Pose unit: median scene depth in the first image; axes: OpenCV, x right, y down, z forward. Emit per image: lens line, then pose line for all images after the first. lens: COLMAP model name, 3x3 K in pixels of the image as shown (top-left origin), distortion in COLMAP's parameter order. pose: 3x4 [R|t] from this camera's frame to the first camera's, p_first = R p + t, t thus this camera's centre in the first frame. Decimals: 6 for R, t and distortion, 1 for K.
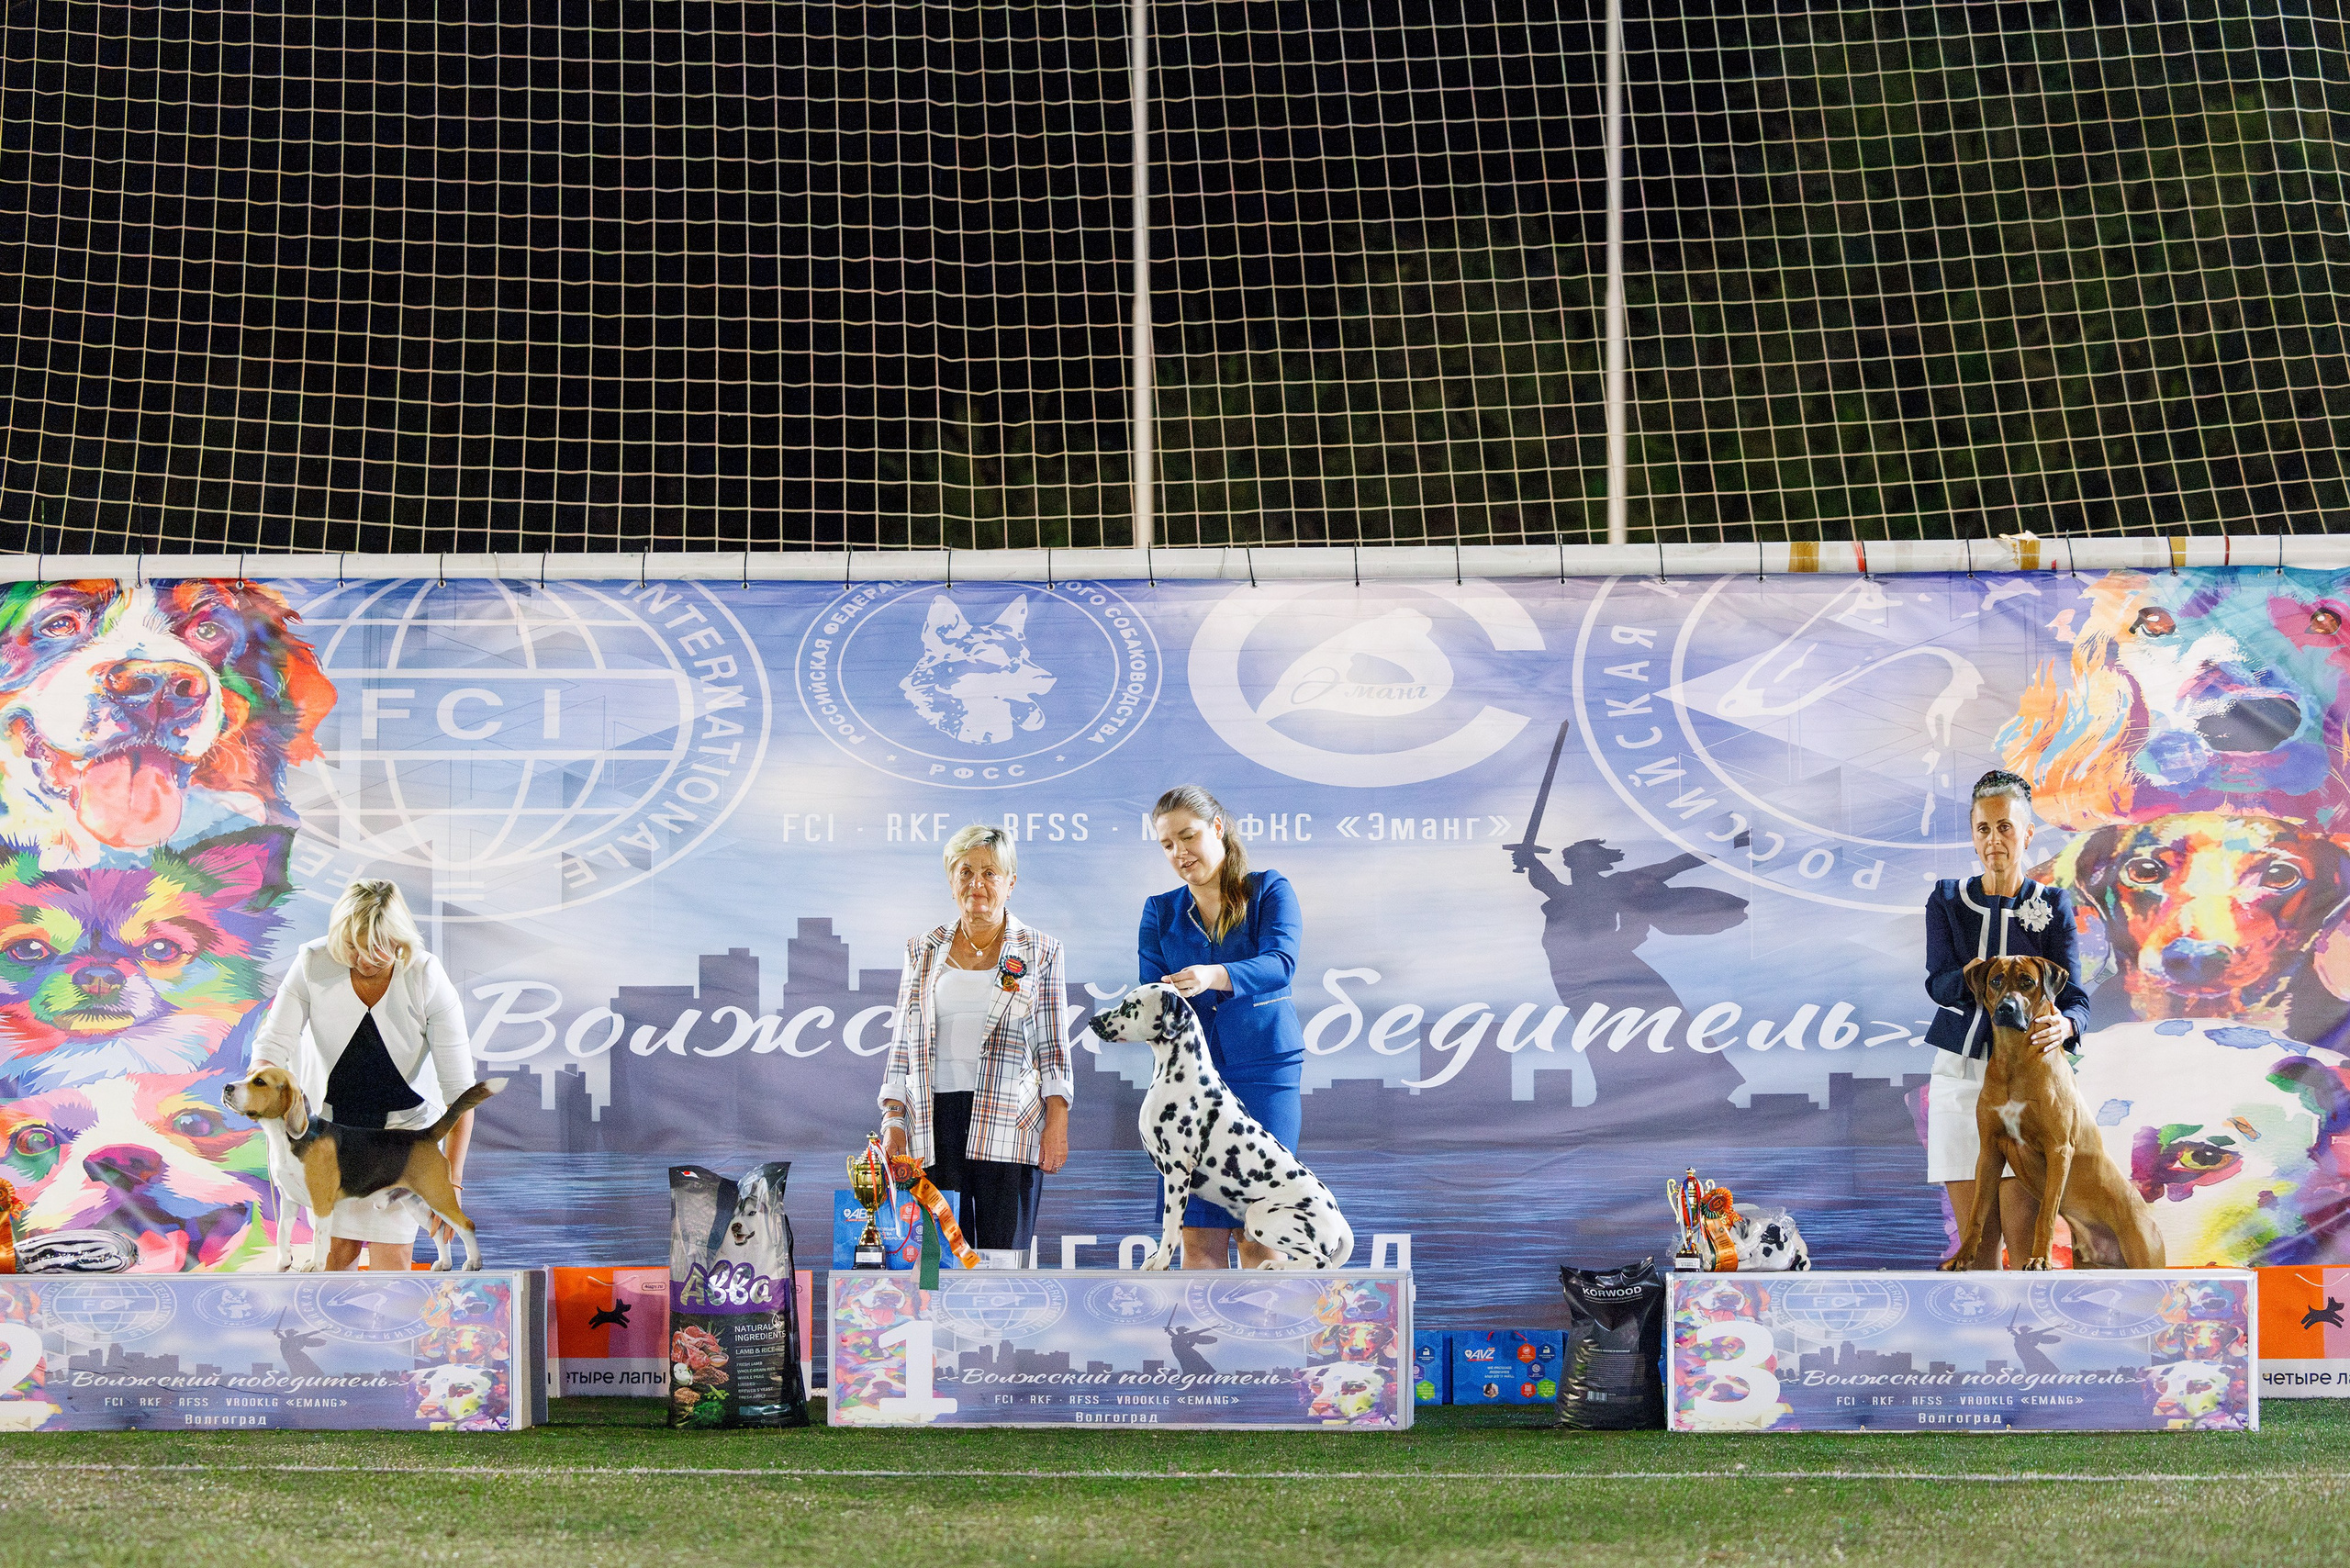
lens RADIAL K [[8686.5, 0, 1175.0], [0, 8686.5, 784.0], [0, 0, 1]] dist [-0.337571, 0.648526]
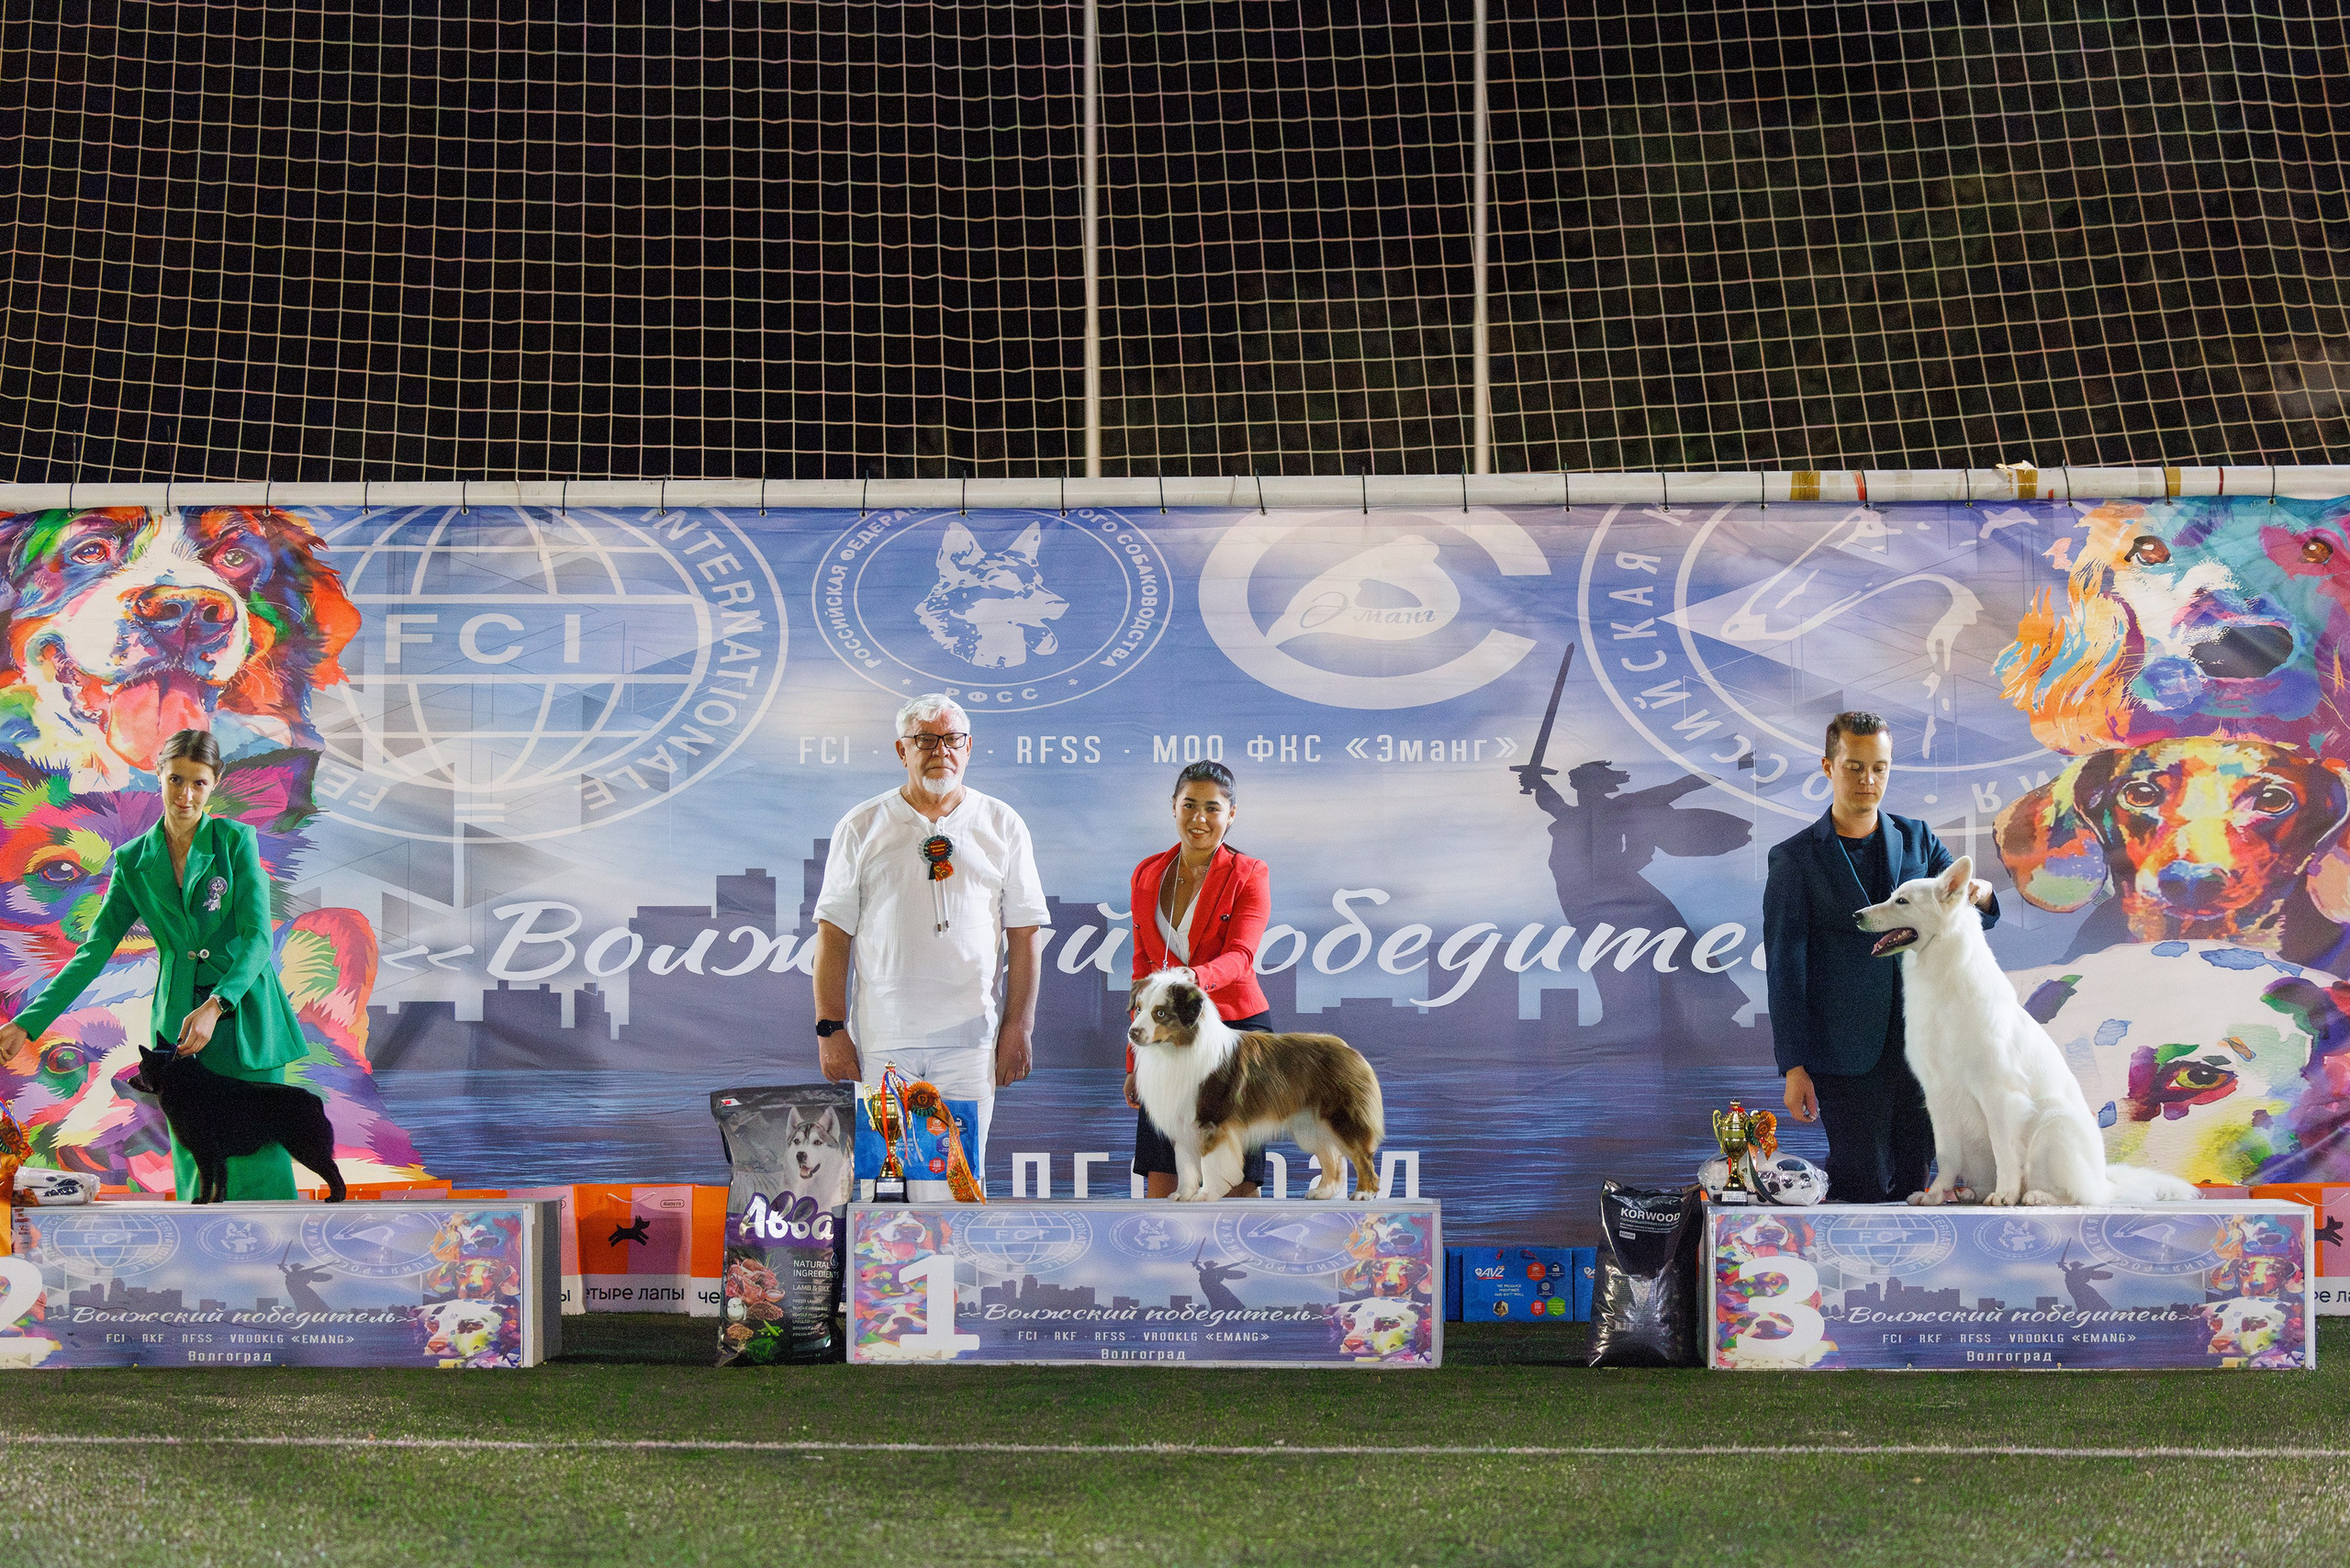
lens RADIAL K [[5546.0, 0, 1180.6], [0, 5546.0, 847.7], [0, 0, 1]] dist [-0.181294, 0.015901]
pose [[0.999689, 0.000396, 0.024954, -0.016941], [-0.000925, 0.999776, 0.021162, 0.002671], [-0.024940, -0.021179, 0.999465, 0.353958]]
